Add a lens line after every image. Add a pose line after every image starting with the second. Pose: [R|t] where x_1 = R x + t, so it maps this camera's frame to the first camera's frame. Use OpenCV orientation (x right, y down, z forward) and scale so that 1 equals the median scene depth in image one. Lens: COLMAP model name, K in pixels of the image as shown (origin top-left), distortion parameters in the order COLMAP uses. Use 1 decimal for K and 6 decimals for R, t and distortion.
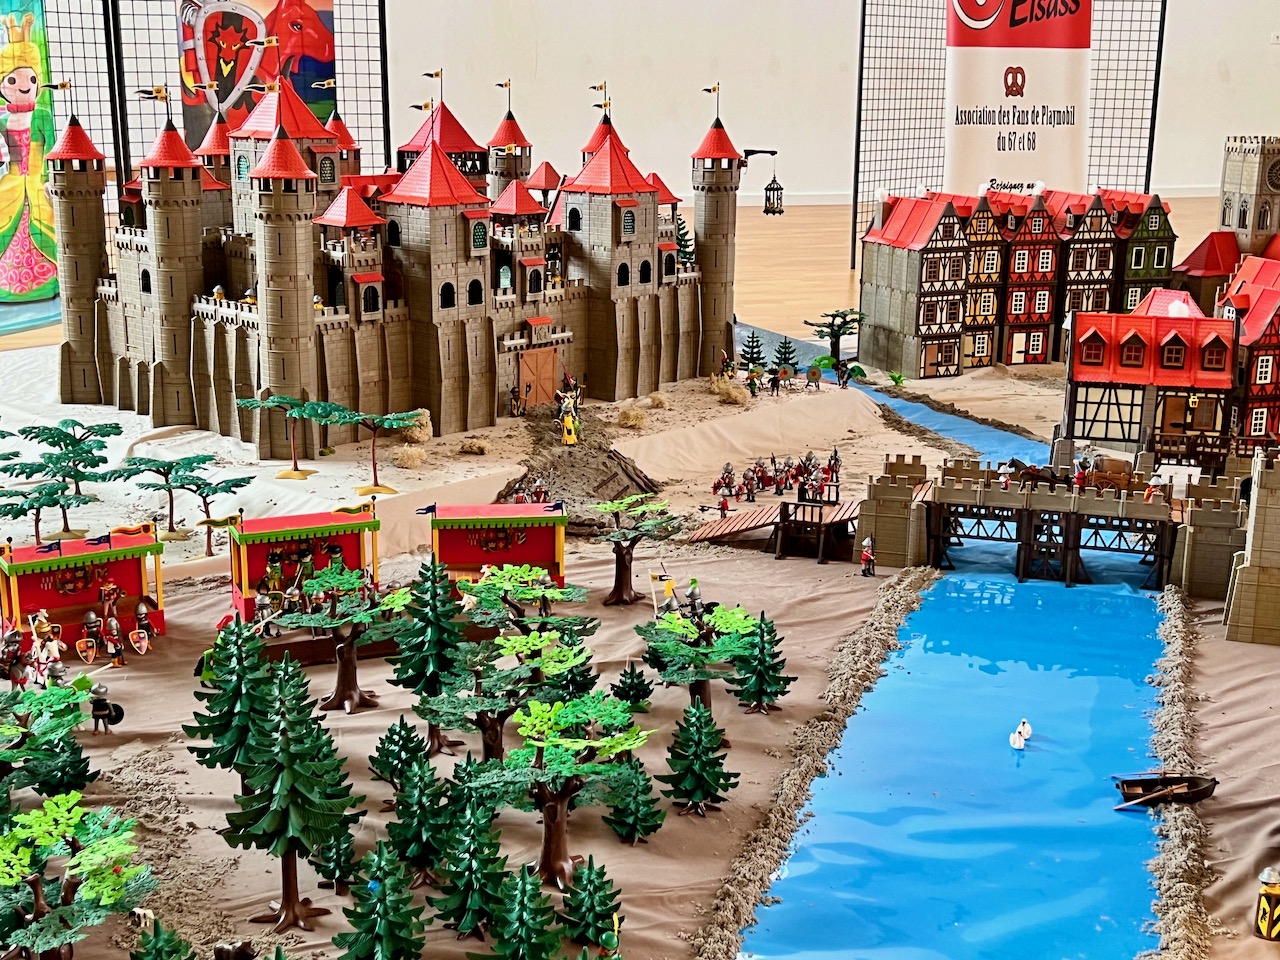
lens RADIAL K [[1637.8, 0, 641.1], [0, 1637.8, 481.4], [0, 0, 1]] dist [0.086191, 0.000000]
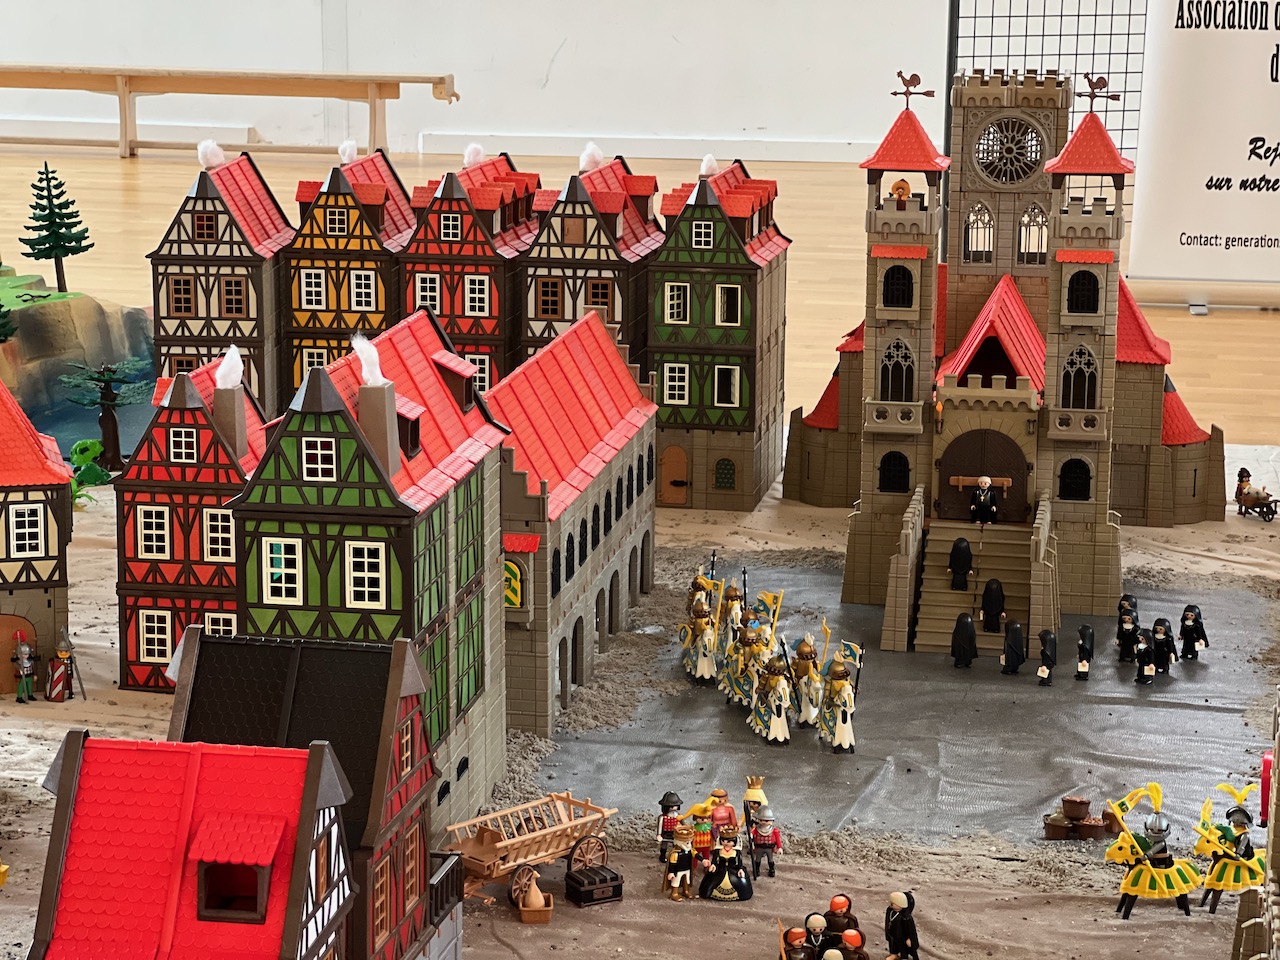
lens RADIAL K [[2803.0, 0, 645.2], [0, 2803.0, 473.6], [0, 0, 1]] dist [0.169516, 0.000000]
pose [[0.888113, 0.092013, -0.450320, 0.693425], [-0.112997, 0.993397, -0.019872, -0.066355], [0.445518, 0.068534, 0.892646, 0.237945]]
